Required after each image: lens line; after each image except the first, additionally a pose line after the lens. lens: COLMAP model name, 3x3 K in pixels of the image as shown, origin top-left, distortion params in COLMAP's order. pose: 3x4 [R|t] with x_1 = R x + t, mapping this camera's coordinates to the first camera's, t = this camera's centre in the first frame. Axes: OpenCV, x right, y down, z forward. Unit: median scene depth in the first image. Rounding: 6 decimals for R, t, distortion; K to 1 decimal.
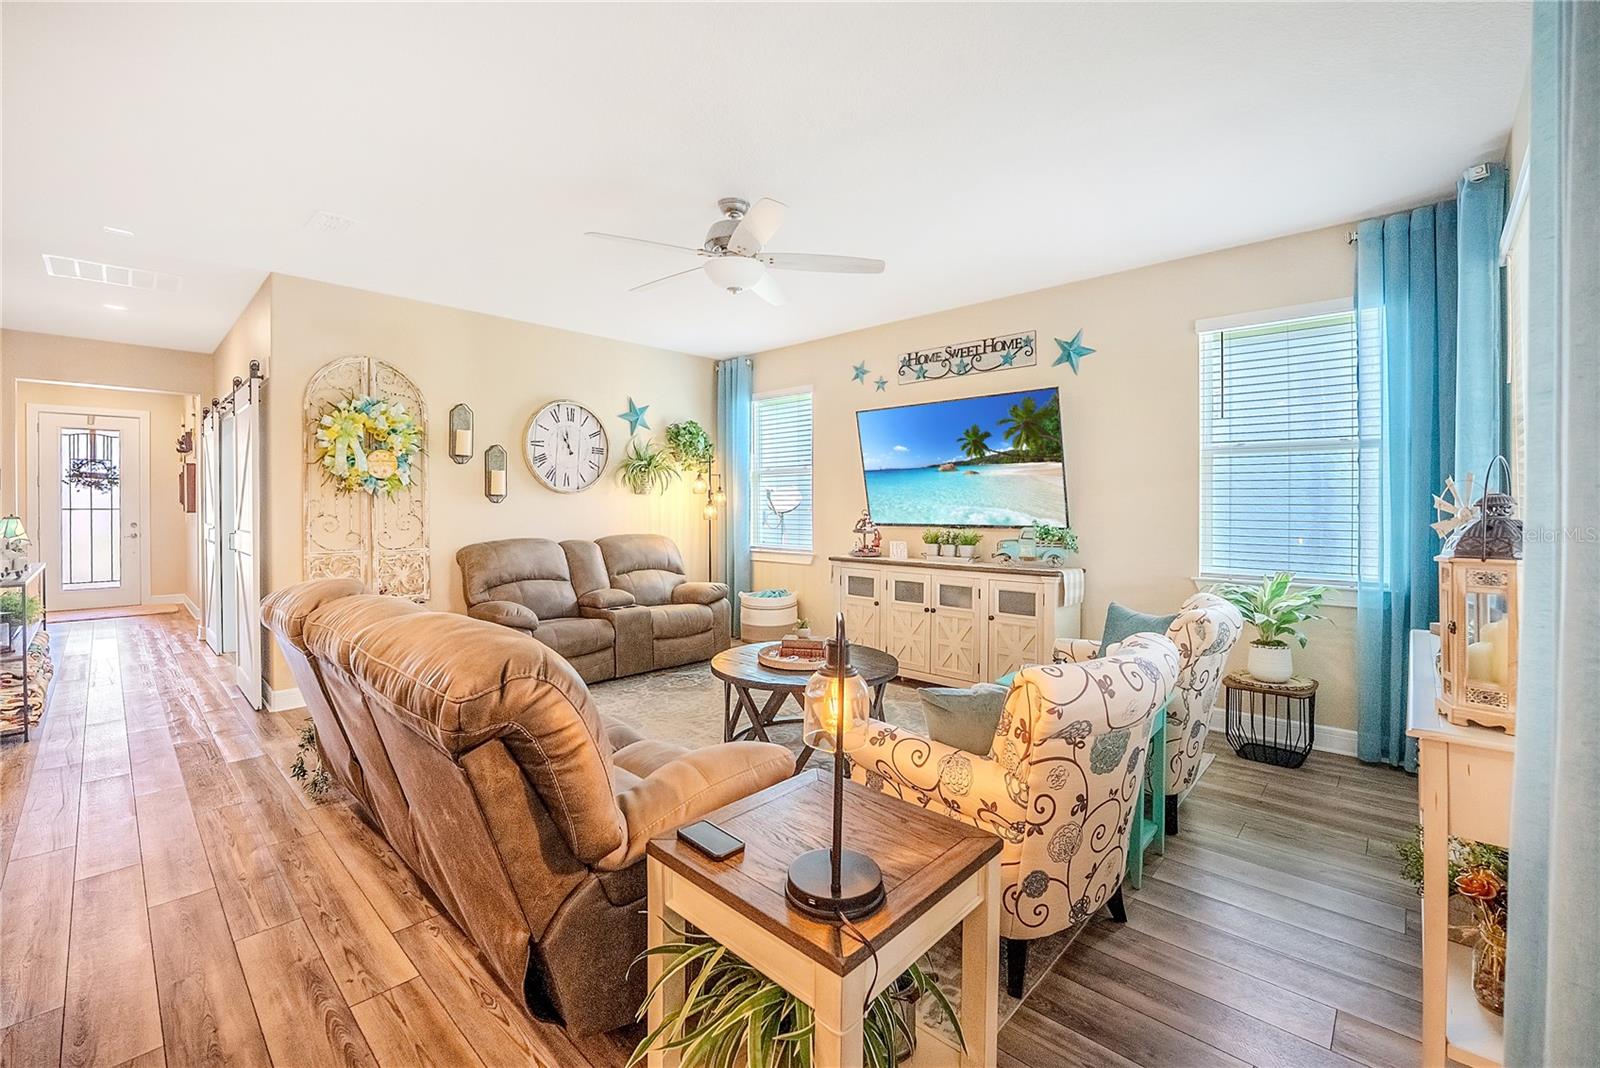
lens RADIAL K [[679.5, 0, 791.4], [0, 679.5, 504.9], [0, 0, 1]] dist [-0.037365, 0.006544]
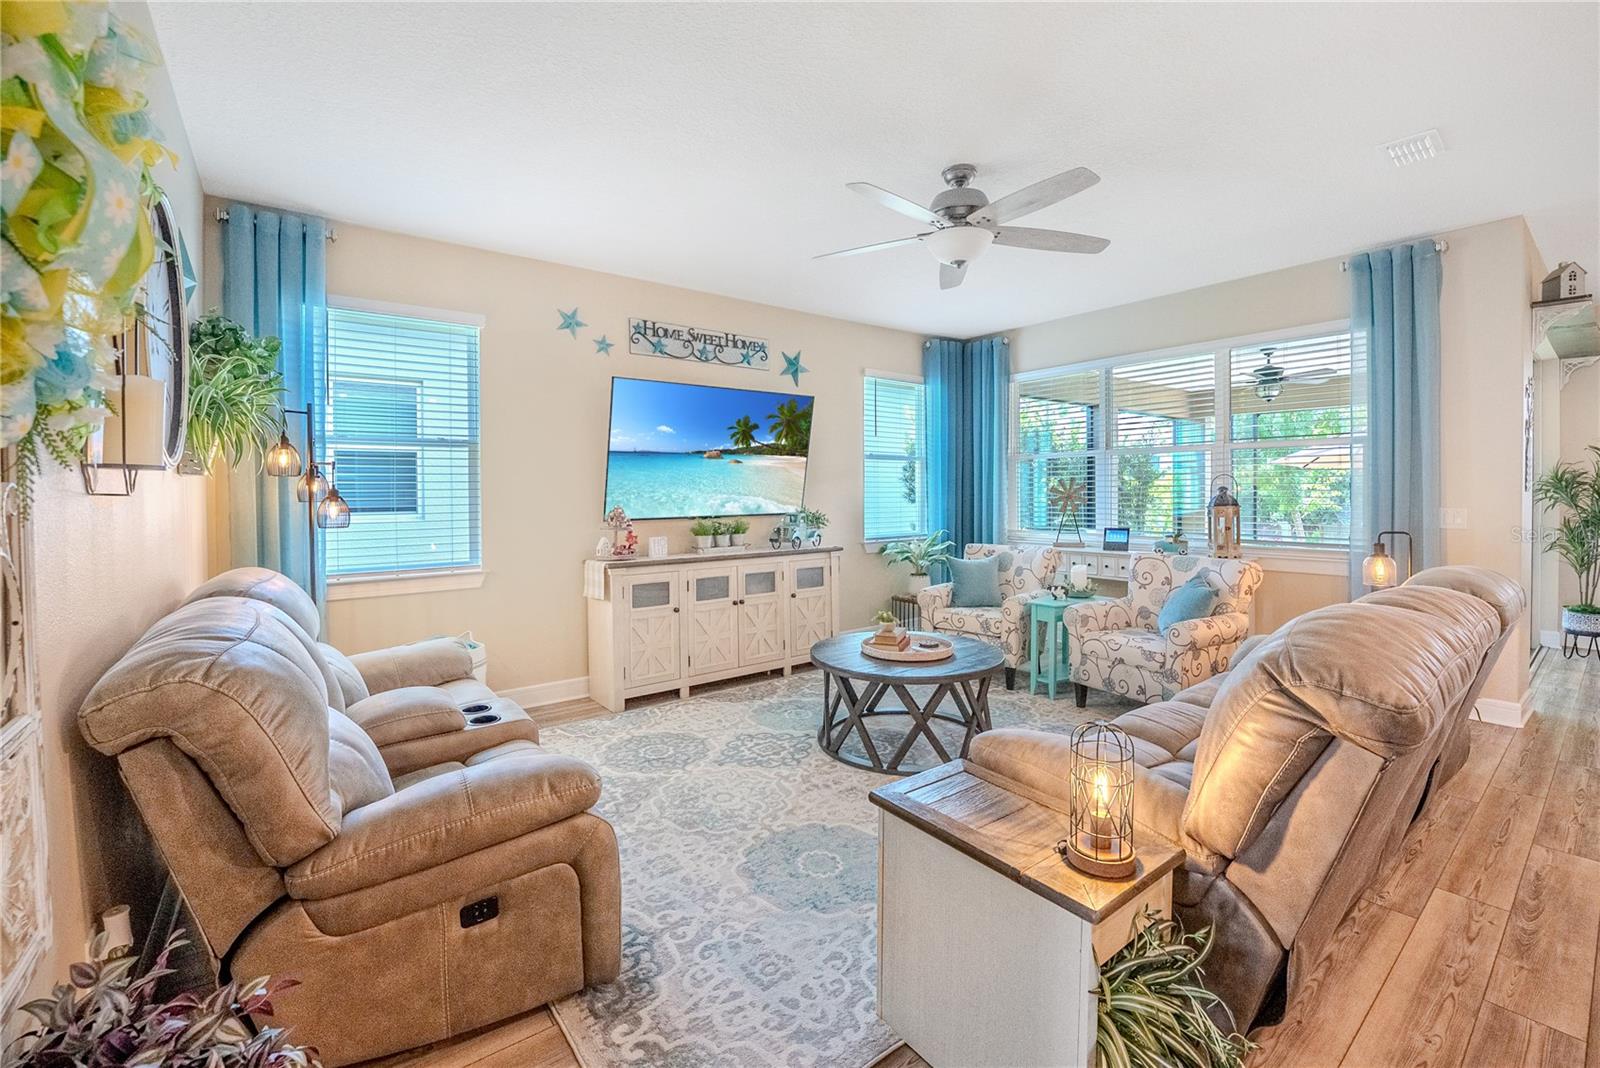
lens RADIAL K [[679.5, 0, 791.4], [0, 679.5, 504.9], [0, 0, 1]] dist [-0.037365, 0.006544]
pose [[0.150774, -0.018555, 0.988394, -0.723039], [0.010110, 0.999800, 0.017227, -0.000777], [-0.988516, 0.007395, 0.150932, 0.753976]]
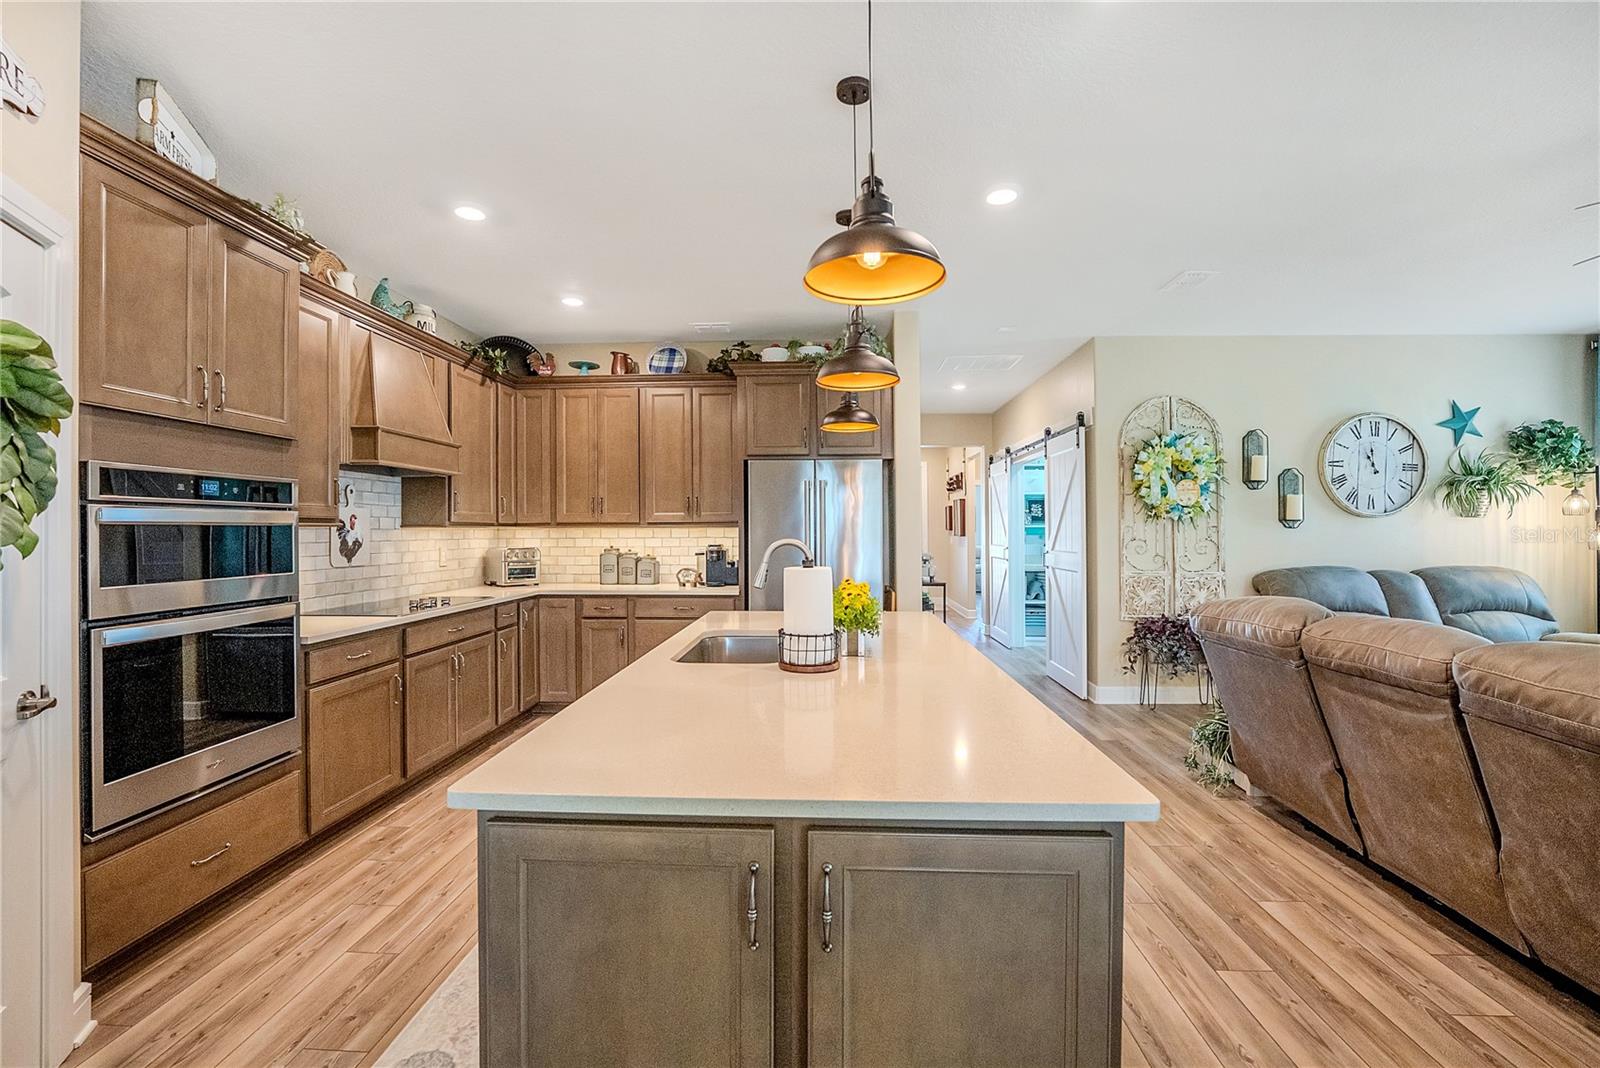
lens RADIAL K [[665.5, 0, 795.7], [0, 665.5, 525.3], [0, 0, 1]] dist [-0.021896, 0.000166]
pose [[0.650697, -0.006887, -0.759307, -0.204040], [0.000784, 0.999964, -0.008398, 0.000201], [0.759337, 0.004870, 0.650679, -0.161988]]
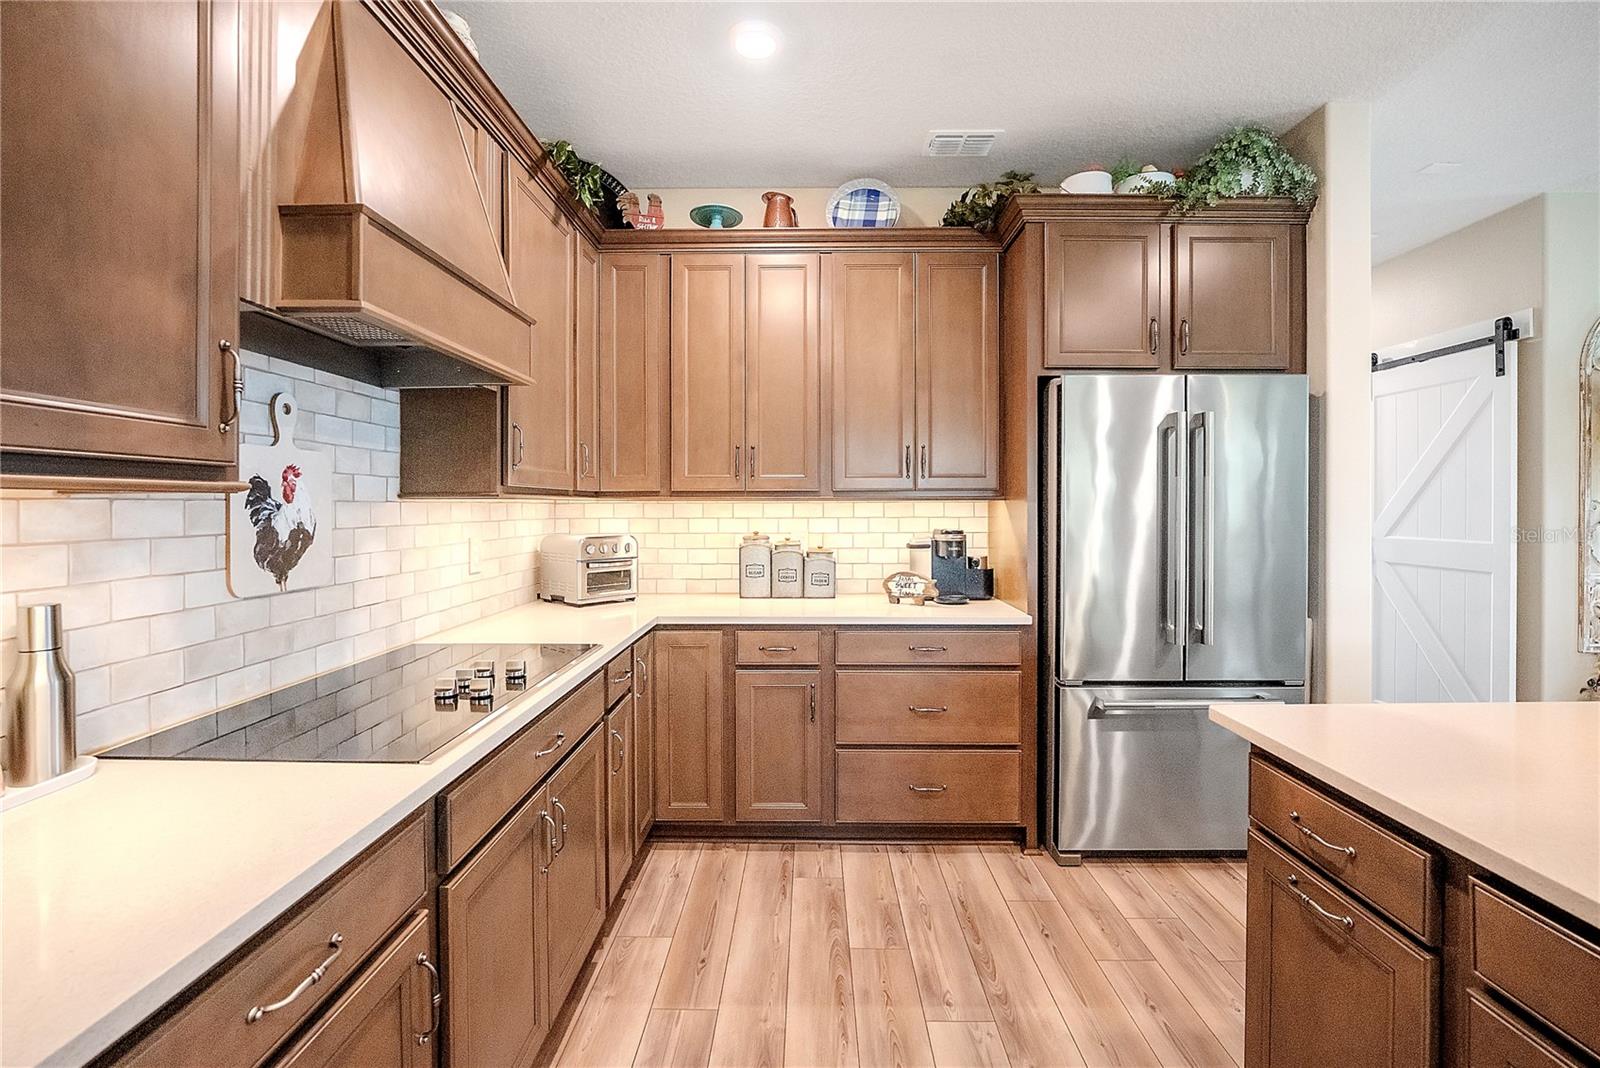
lens RADIAL K [[678.5, 0, 803.7], [0, 678.5, 505.4], [0, 0, 1]] dist [-0.020282, 0.000147]
pose [[0.682701, 0.000719, -0.730697, -0.718347], [-0.001081, 0.999999, -0.000026, -0.000310], [0.730697, 0.000807, 0.682702, -0.093874]]
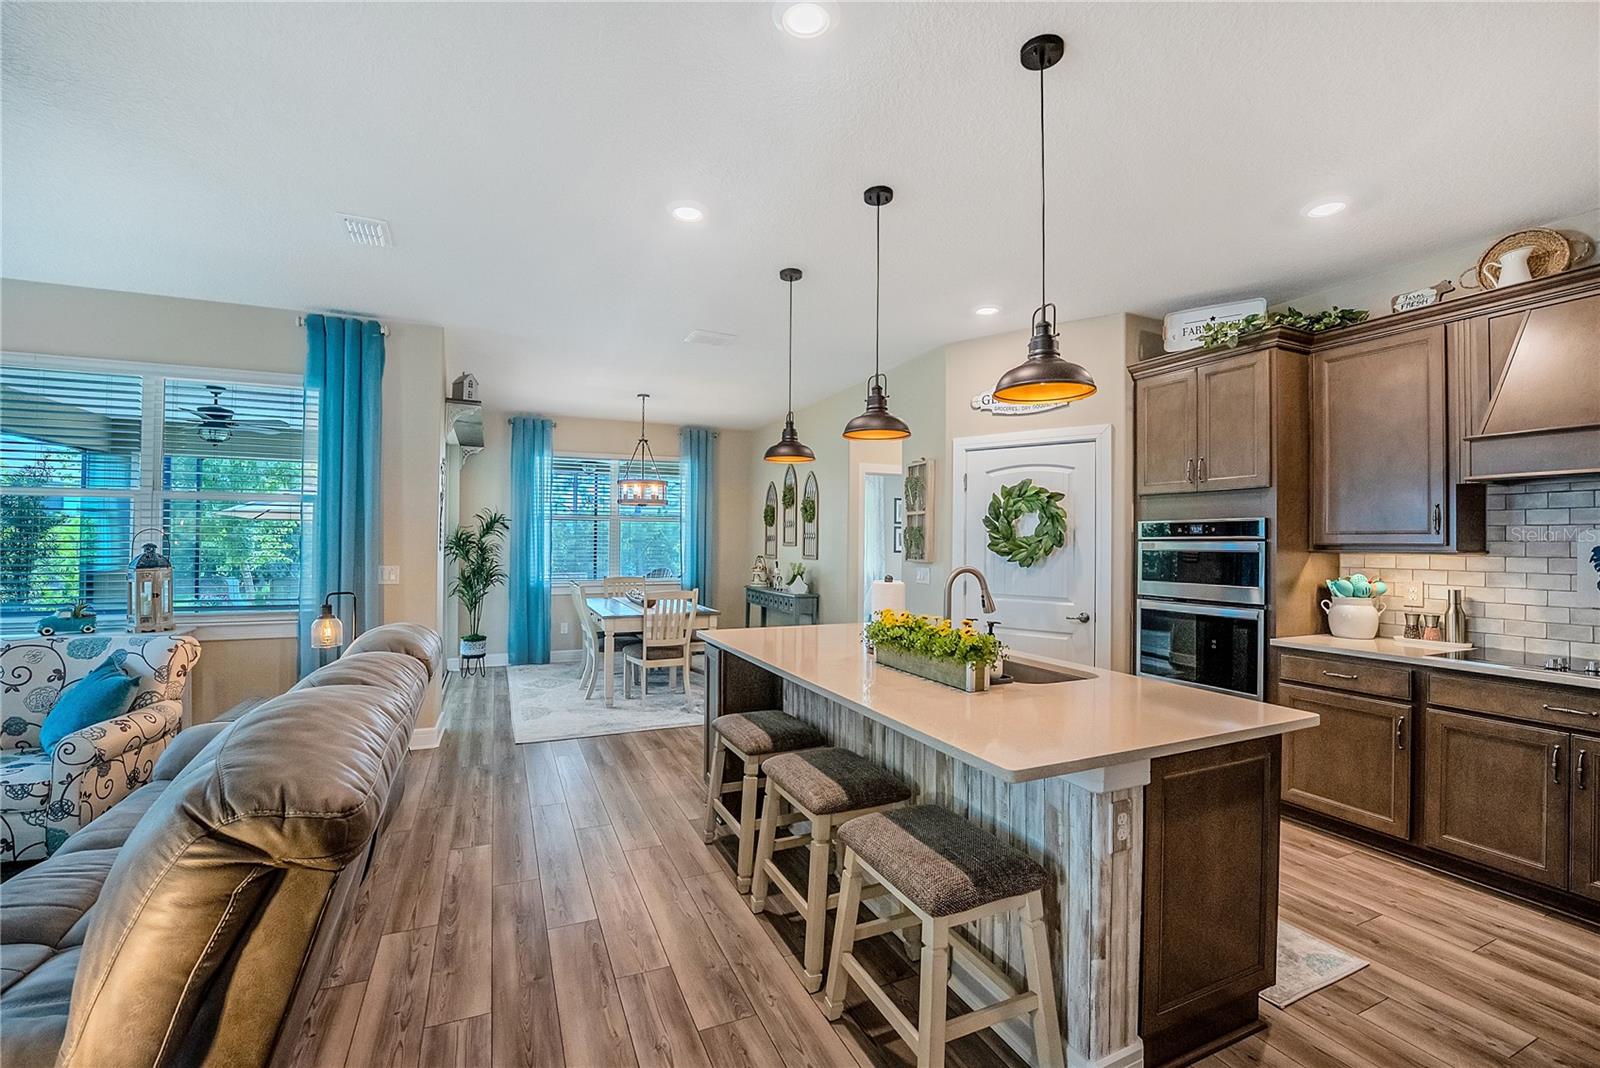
lens RADIAL K [[678.6, 0, 799.8], [0, 678.6, 535.3], [0, 0, 1]] dist [-0.022693, 0.000986]
pose [[-0.927315, -0.003122, 0.374270, -0.676363], [-0.006807, 0.999941, -0.008523, -0.012988], [-0.374221, -0.010451, -0.927281, 0.722992]]
